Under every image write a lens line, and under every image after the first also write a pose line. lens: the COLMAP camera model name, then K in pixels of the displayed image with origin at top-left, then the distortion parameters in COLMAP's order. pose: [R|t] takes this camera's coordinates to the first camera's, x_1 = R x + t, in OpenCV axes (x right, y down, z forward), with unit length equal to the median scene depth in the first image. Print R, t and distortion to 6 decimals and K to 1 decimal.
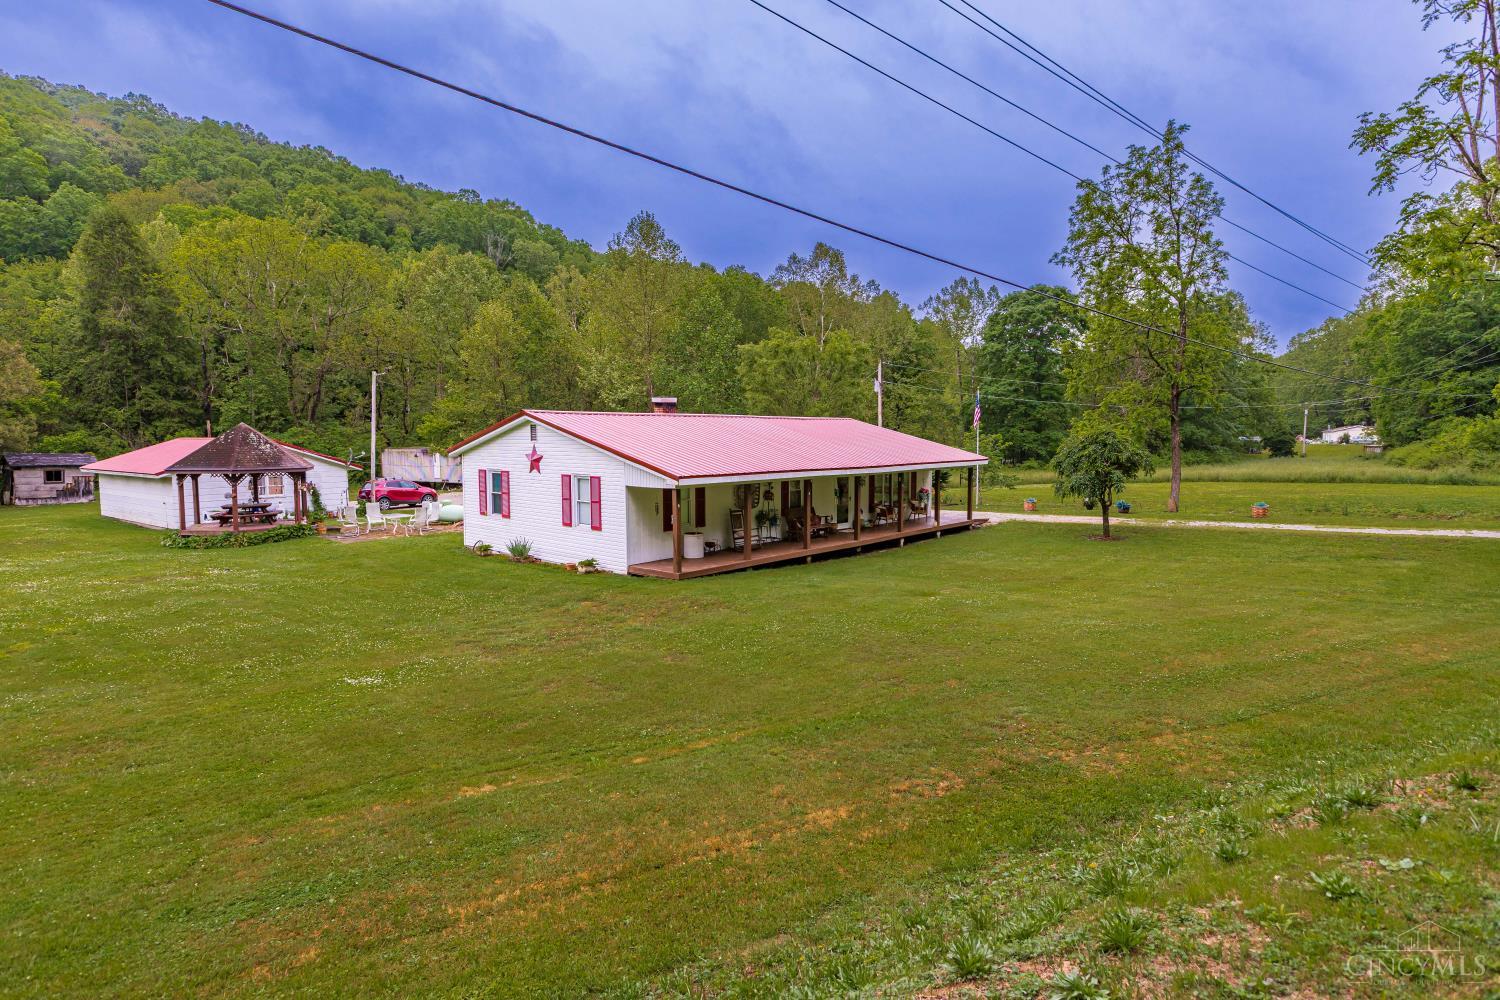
lens RADIAL K [[796.6, 0, 750.0], [0, 796.6, 500.0], [0, 0, 1]] dist [-0.000403, 0.000341]
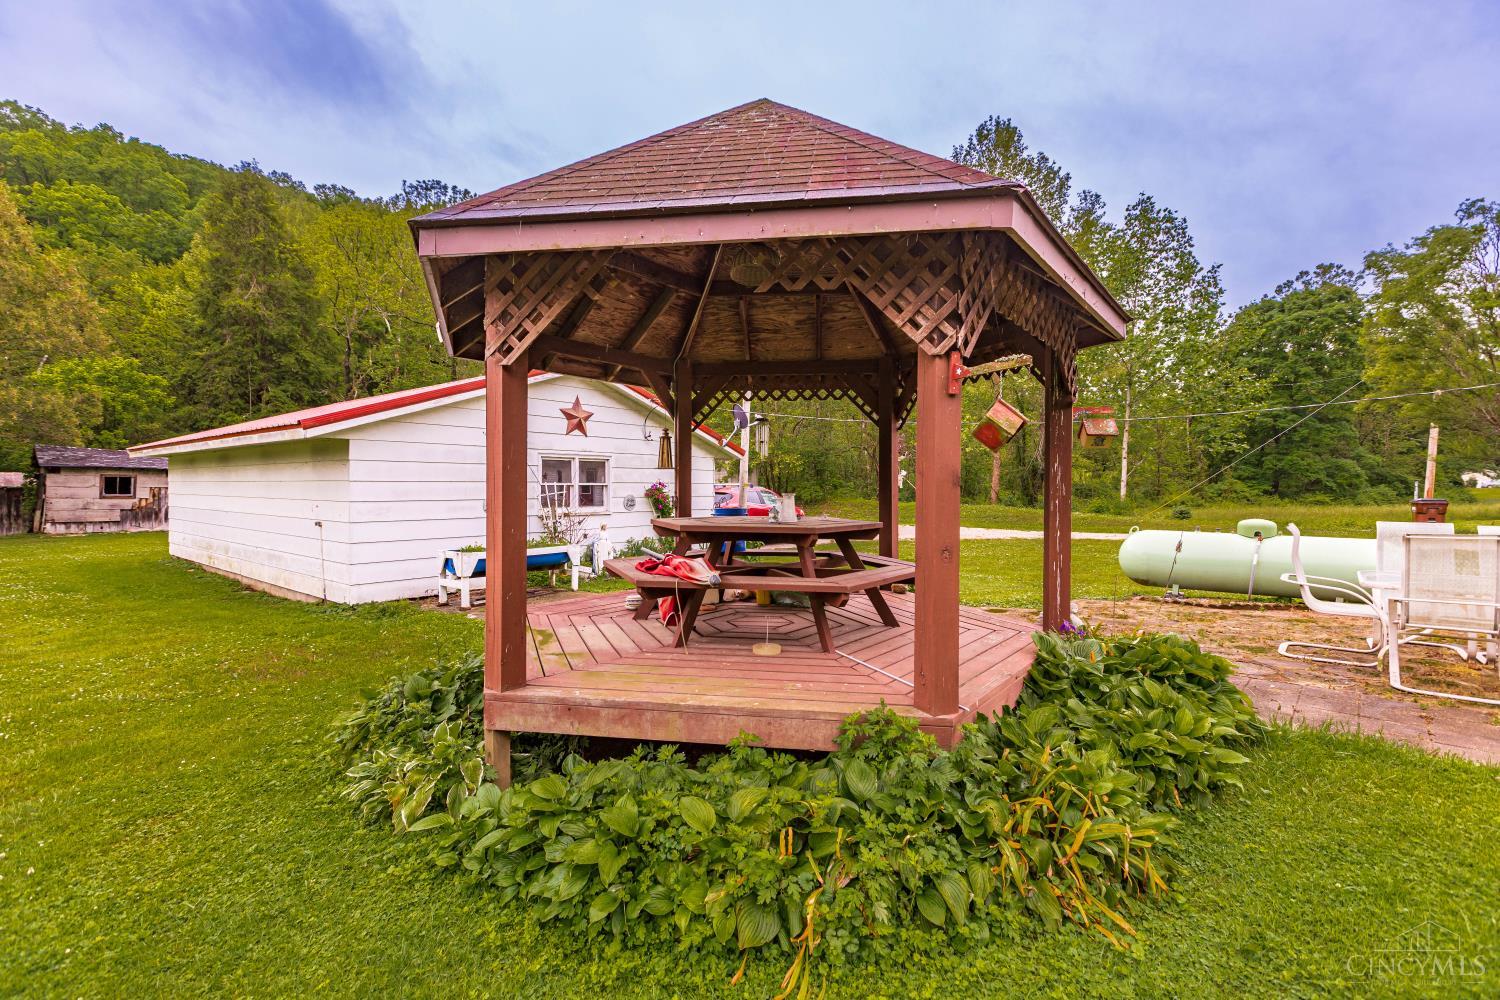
lens RADIAL K [[669.6, 0, 750.0], [0, 669.6, 500.0], [0, 0, 1]] dist [0.000459, -0.000035]
pose [[0.999597, 0.007272, -0.027426, -0.273110], [-0.008907, 0.998159, -0.059990, 0.004685], [0.026939, 0.060210, 0.997822, 0.362316]]
